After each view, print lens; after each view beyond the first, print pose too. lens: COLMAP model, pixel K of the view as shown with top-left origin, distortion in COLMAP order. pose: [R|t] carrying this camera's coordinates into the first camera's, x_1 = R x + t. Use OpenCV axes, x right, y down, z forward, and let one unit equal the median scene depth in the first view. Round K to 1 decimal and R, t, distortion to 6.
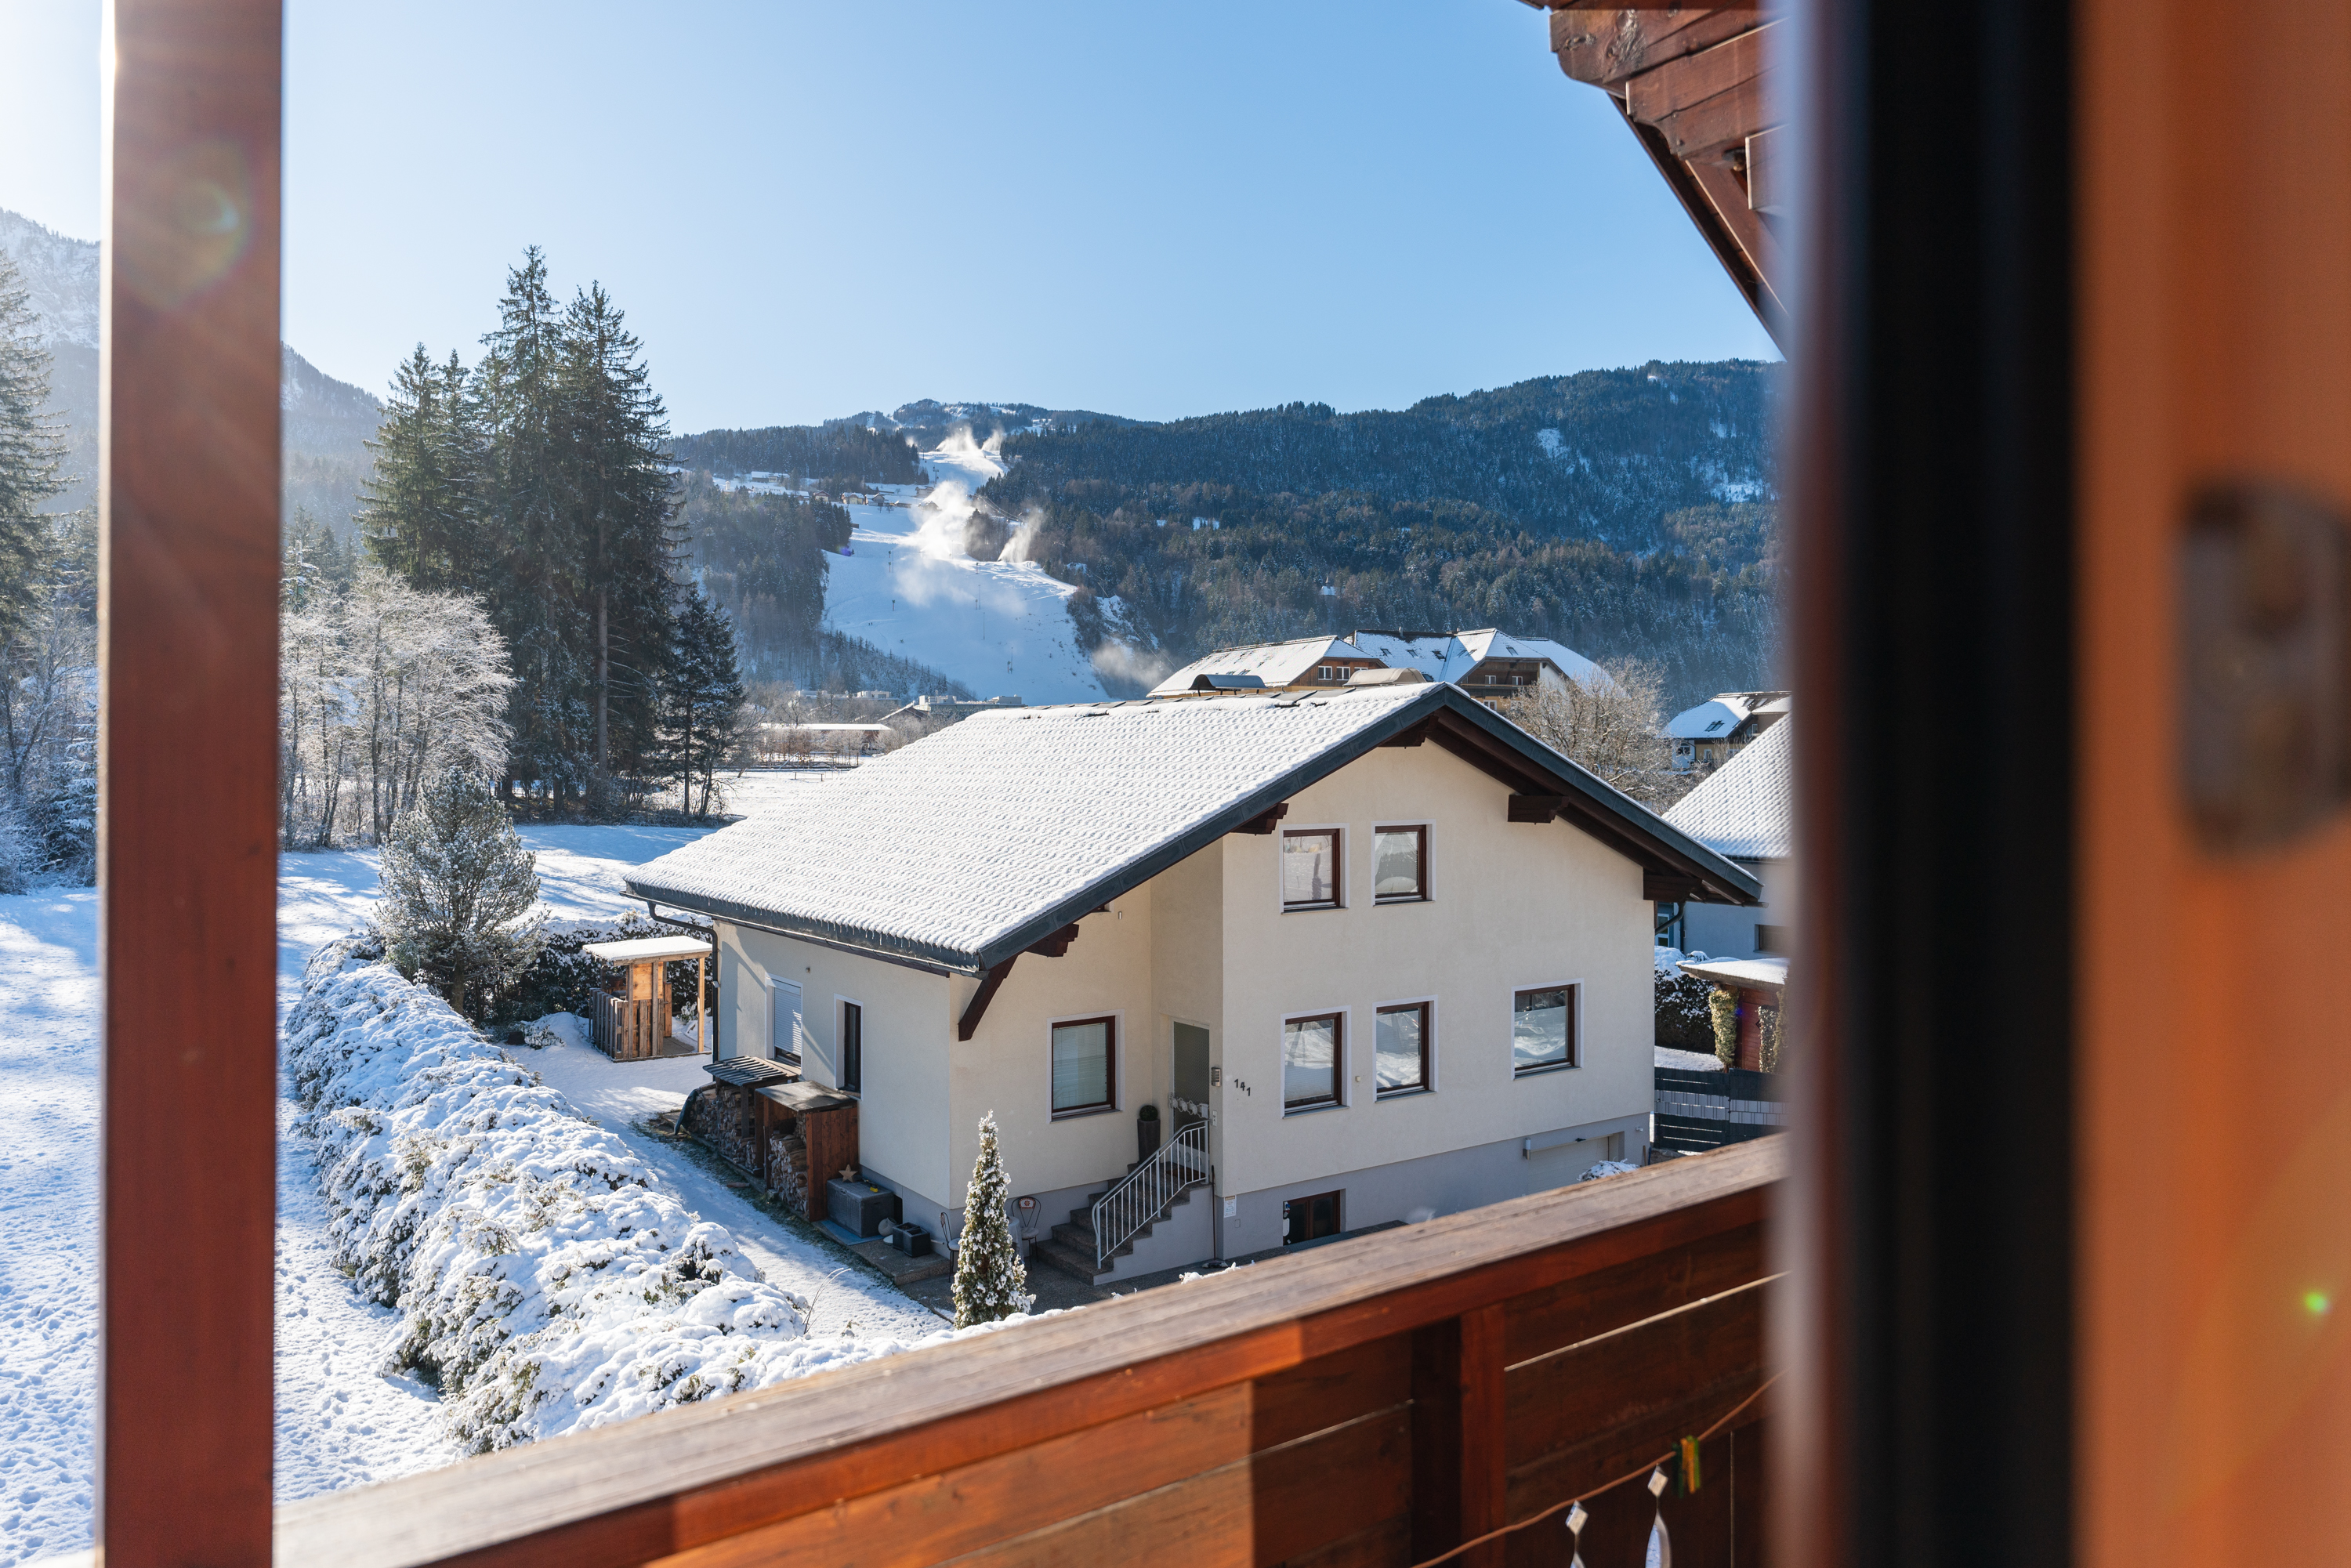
lens RADIAL K [[1506.1, 0, 1172.1], [0, 1506.1, 773.9], [0, 0, 1]] dist [-0.000512, 0.000336]
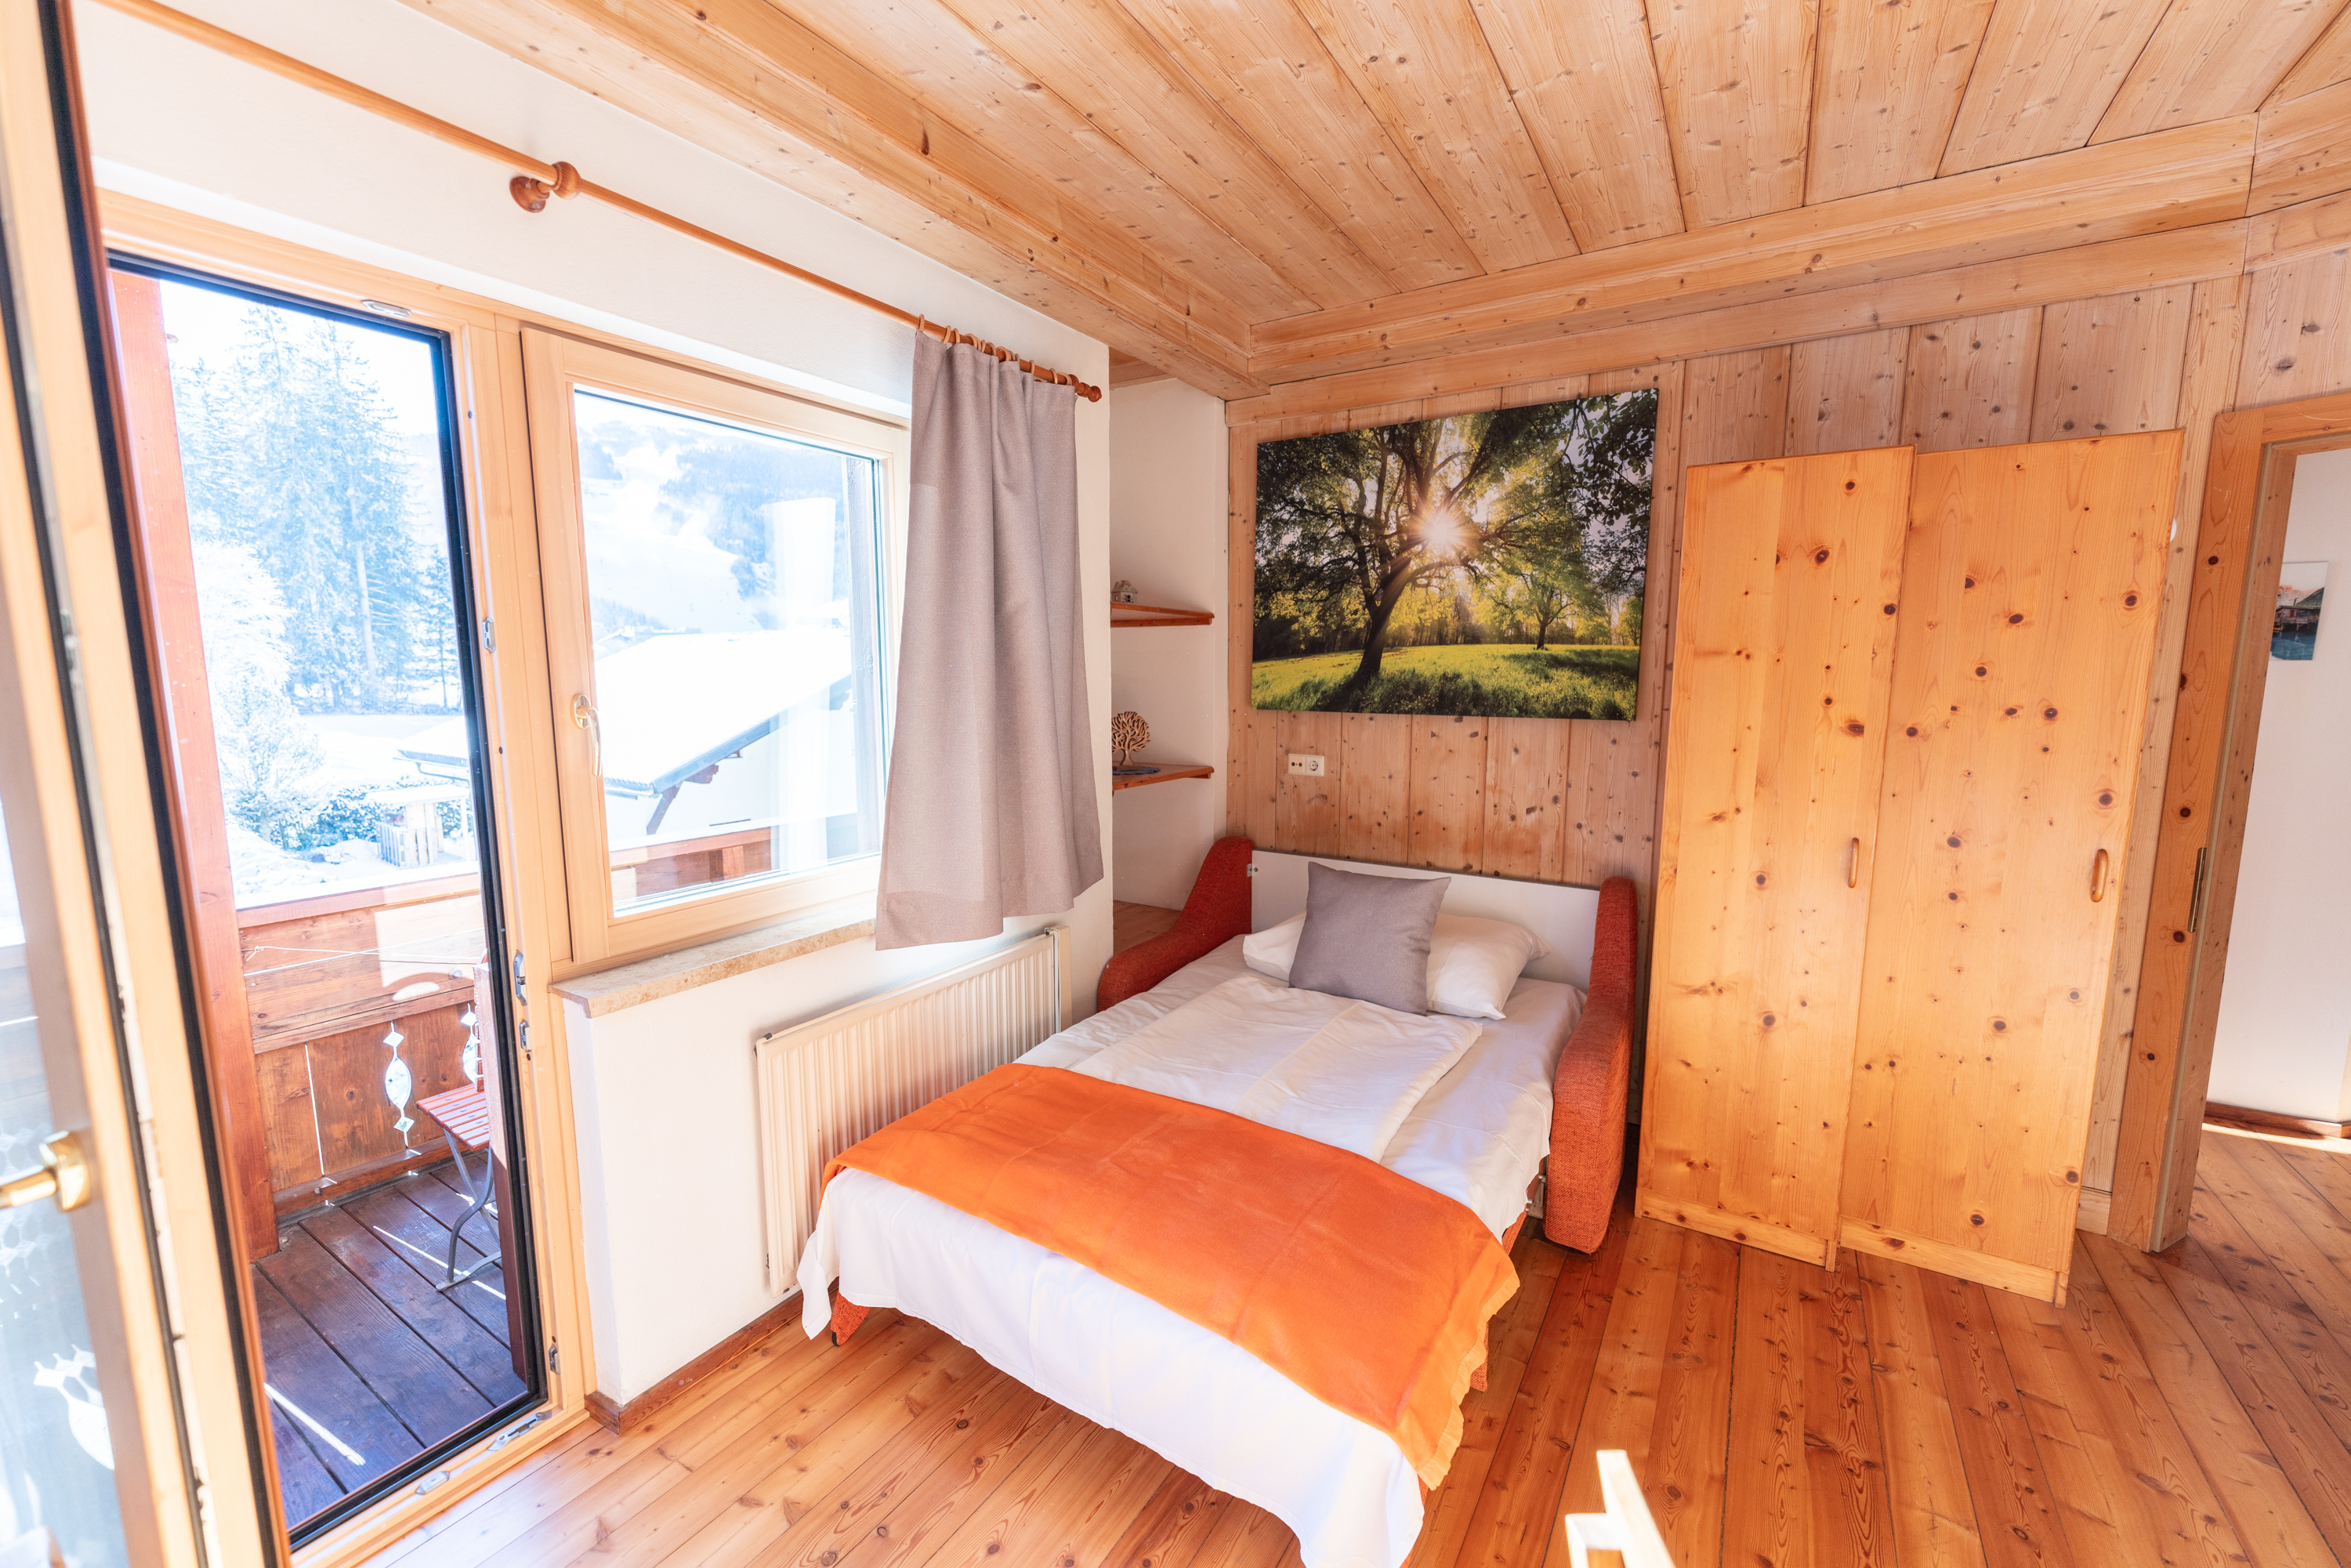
lens RADIAL K [[951.4, 0, 1180.3], [0, 951.4, 798.8], [0, 0, 1]] dist [-0.001033, -0.000079]
pose [[0.944995, -0.045275, 0.323935, 0.046591], [0.004955, 0.992242, 0.124225, 0.004422], [-0.327046, -0.115787, 0.937888, -0.104960]]
